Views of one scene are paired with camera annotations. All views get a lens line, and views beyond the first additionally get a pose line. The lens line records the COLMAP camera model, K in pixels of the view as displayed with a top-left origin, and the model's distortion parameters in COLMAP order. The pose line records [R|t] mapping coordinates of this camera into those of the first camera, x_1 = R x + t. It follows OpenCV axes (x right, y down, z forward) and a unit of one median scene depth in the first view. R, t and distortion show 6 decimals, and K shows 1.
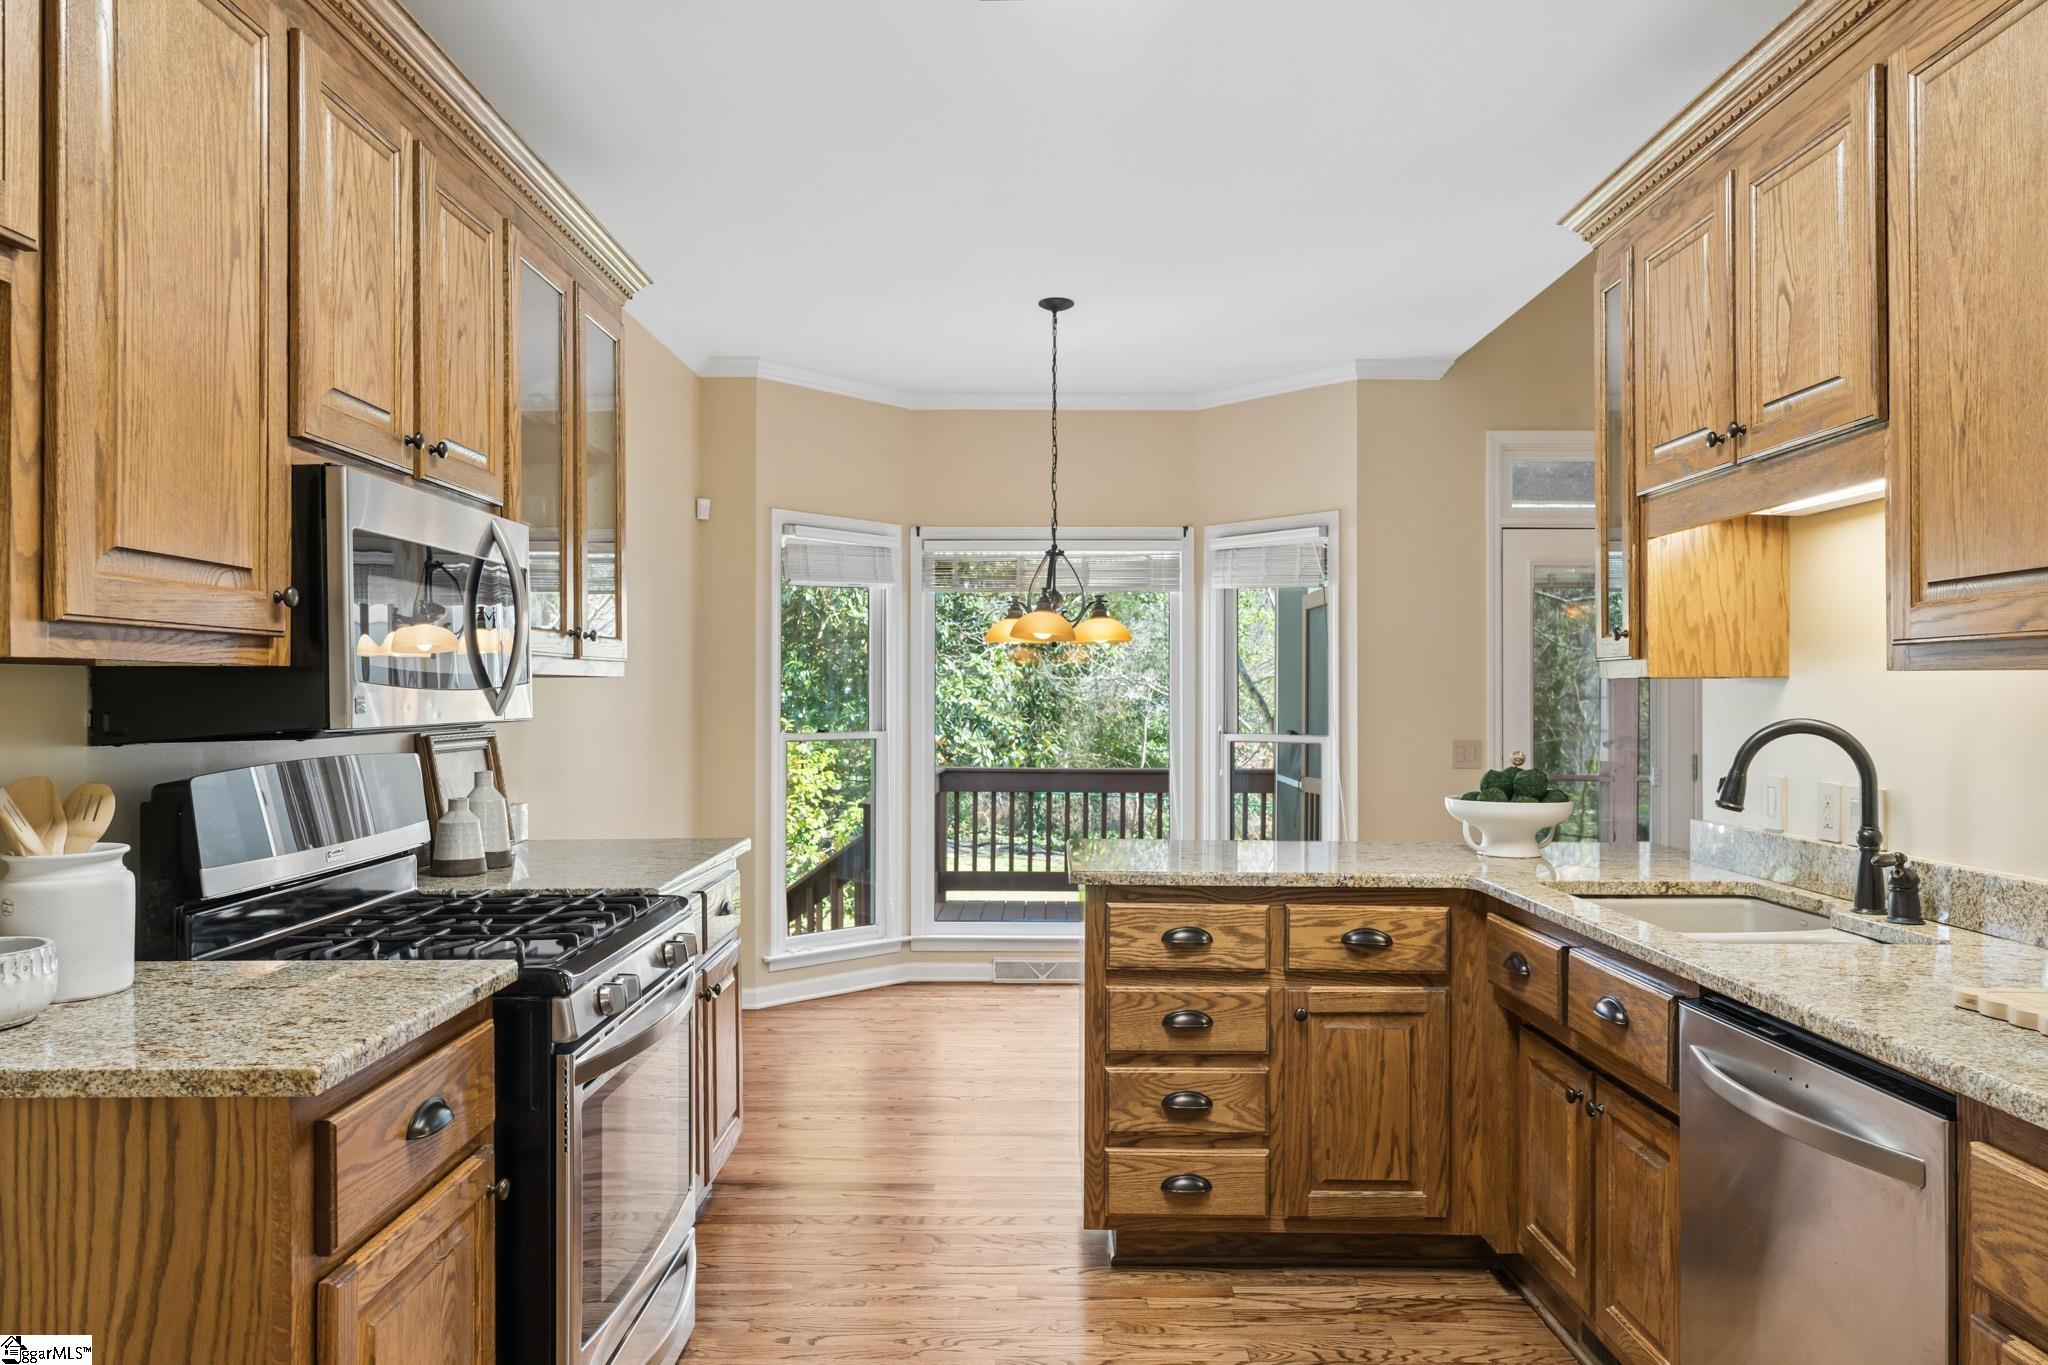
lens RADIAL K [[1355.8, 0, 1021.7], [0, 1355.8, 688.9], [0, 0, 1]] dist [0.001266, 0.001159]
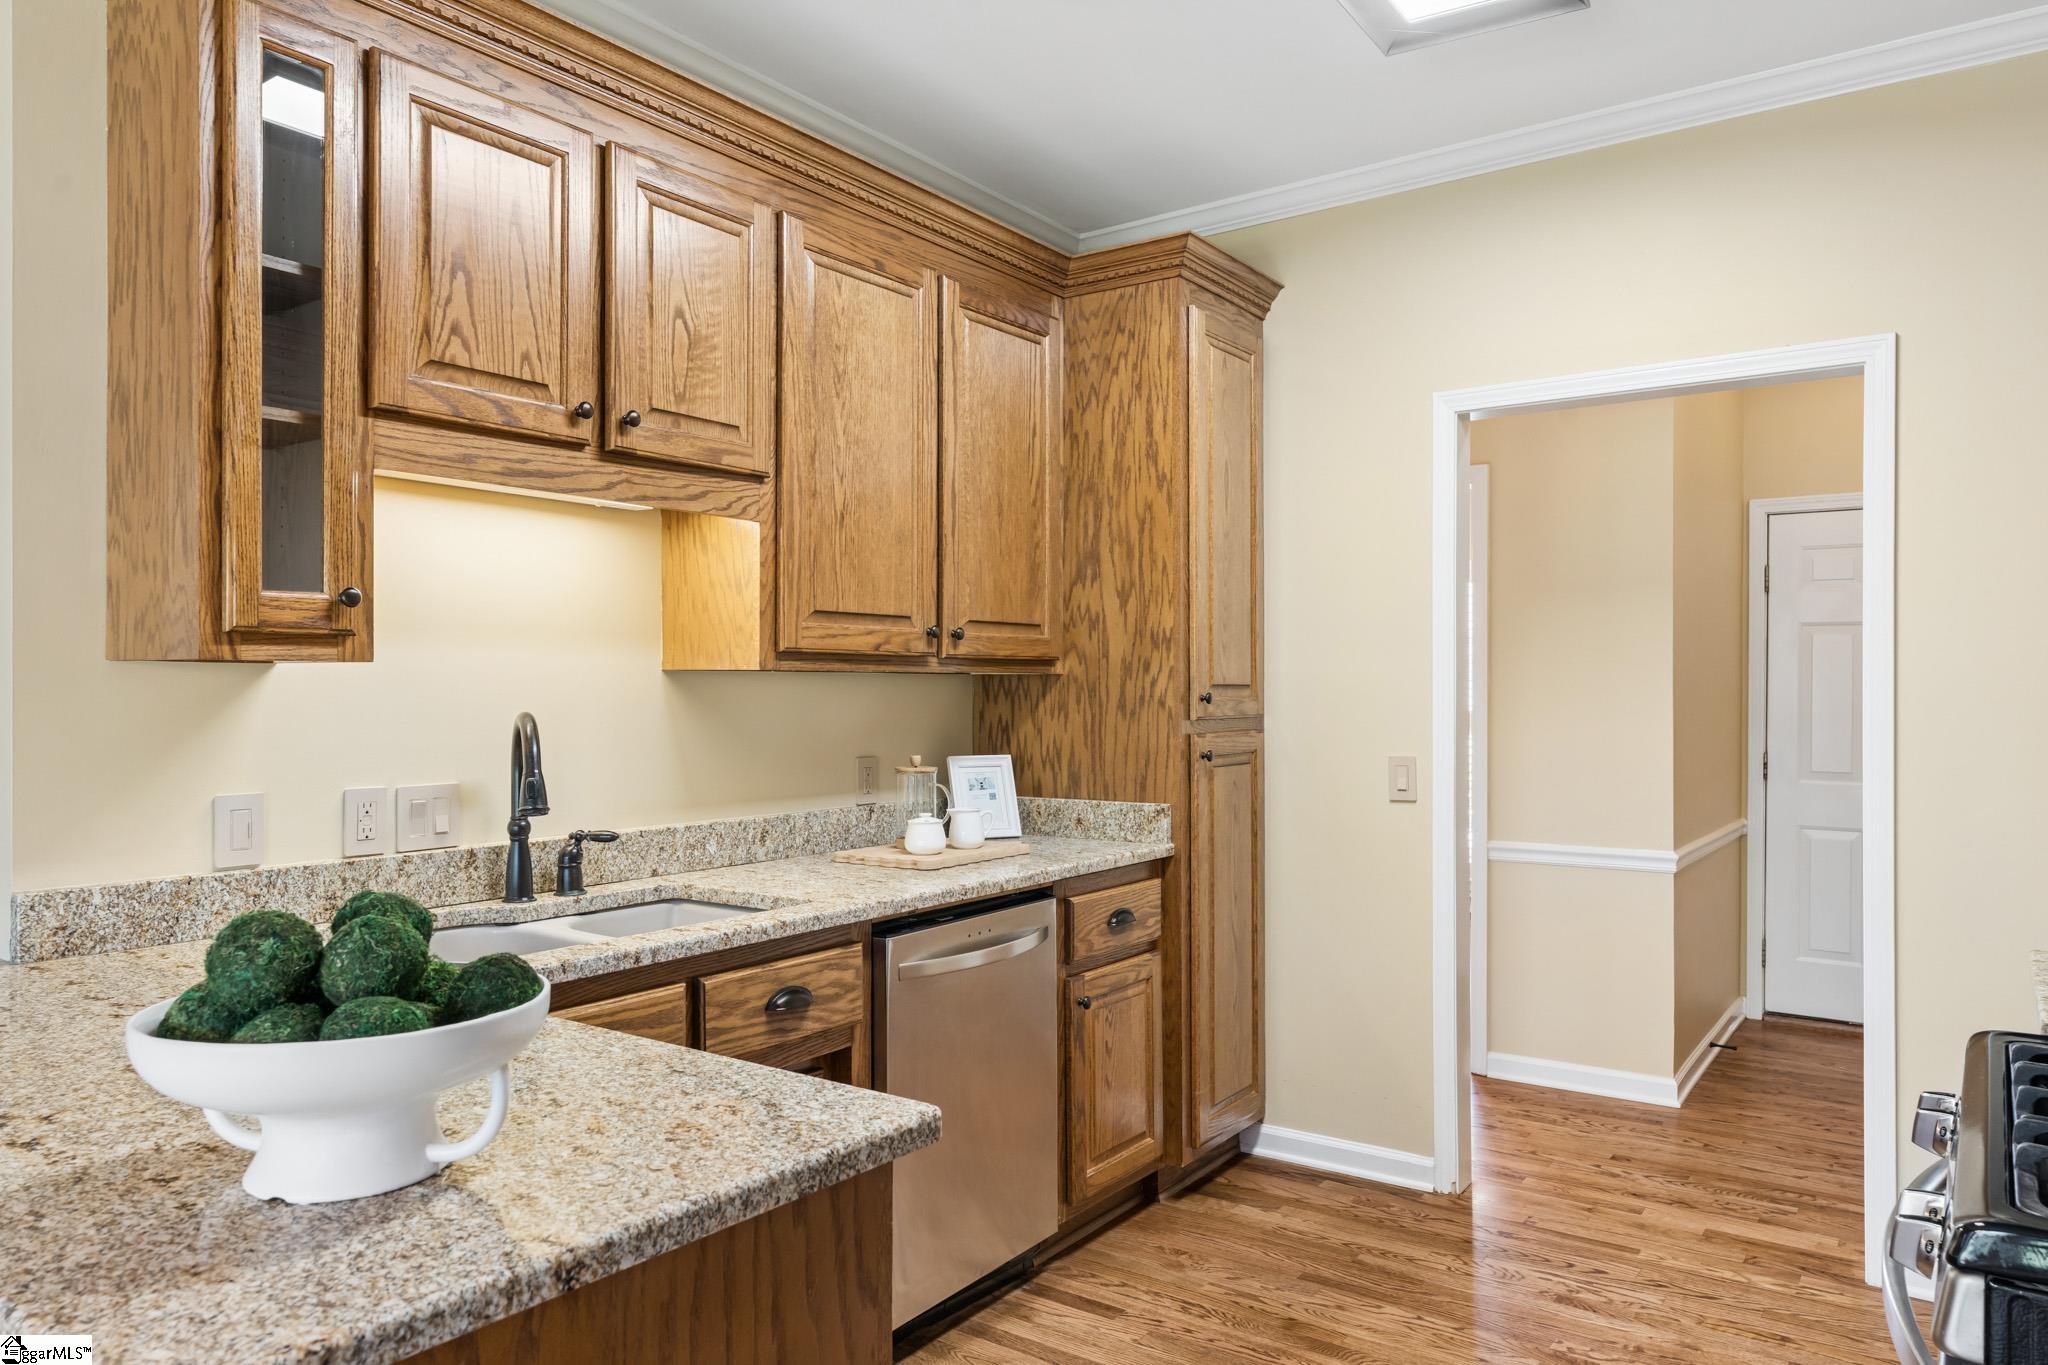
lens RADIAL K [[1355.8, 0, 1020.3], [0, 1355.8, 681.4], [0, 0, 1]] dist [0.001266, 0.001159]
pose [[-0.814956, 0.000353, 0.579523, -0.361556], [-0.006009, 0.999941, -0.009060, 0.009240], [-0.579492, -0.010866, -0.814906, 2.147884]]
